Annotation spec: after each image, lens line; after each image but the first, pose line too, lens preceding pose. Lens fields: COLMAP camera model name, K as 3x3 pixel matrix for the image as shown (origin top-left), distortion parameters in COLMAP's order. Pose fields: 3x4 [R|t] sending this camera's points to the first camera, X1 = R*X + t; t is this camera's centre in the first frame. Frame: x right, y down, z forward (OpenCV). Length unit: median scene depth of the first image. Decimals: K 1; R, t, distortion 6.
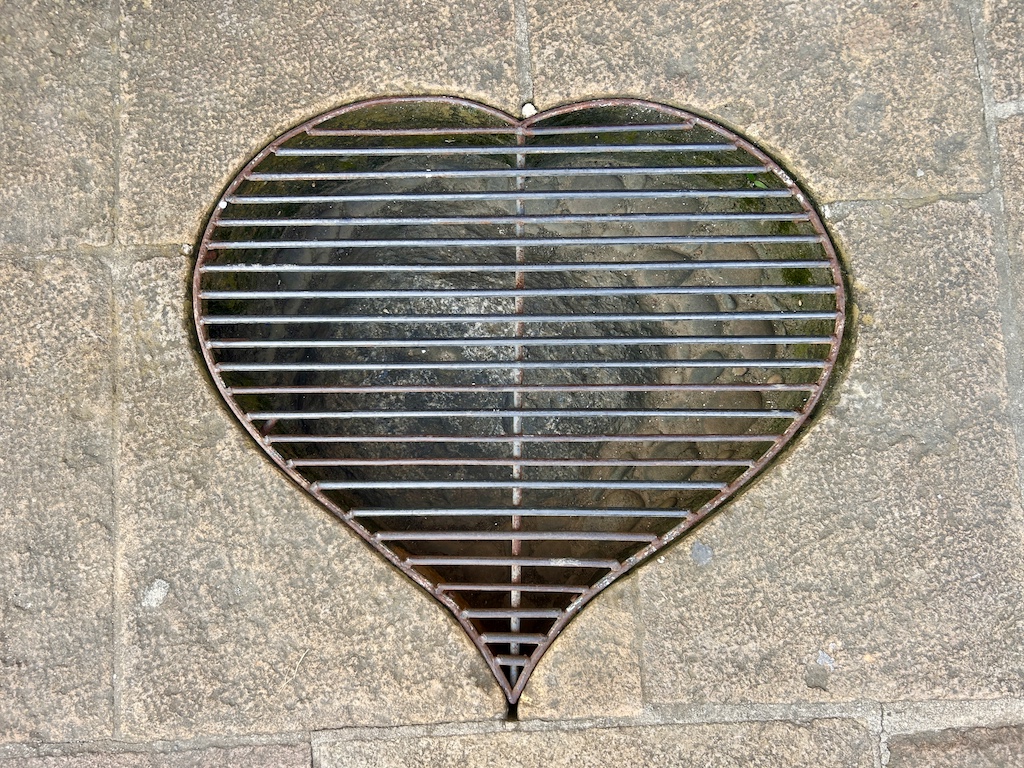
lens RADIAL K [[766.8, 0, 510.7], [0, 766.8, 378.2], [0, 0, 1]] dist [0.013146, 0.000634]
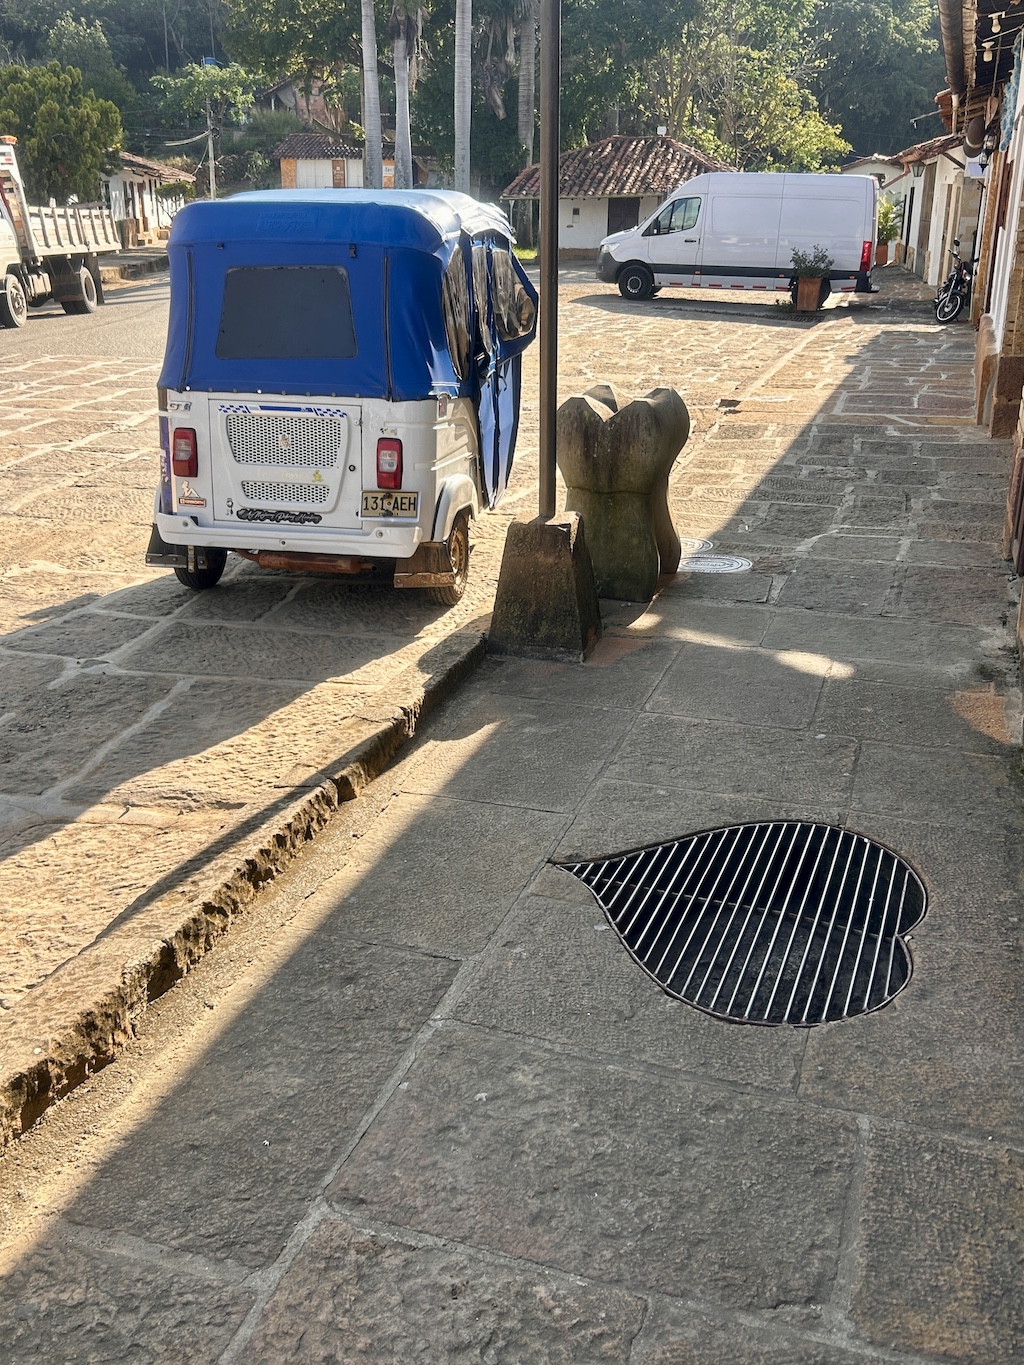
lens RADIAL K [[1276.4, 0, 510.5], [0, 1276.4, 682.2], [0, 0, 1]] dist [0.000184, 0.000000]
pose [[-0.363443, 0.342489, -0.866378, 2.381757], [-0.923961, -0.013535, 0.382248, -0.600687], [0.119189, 0.939424, 0.321365, -0.379022]]
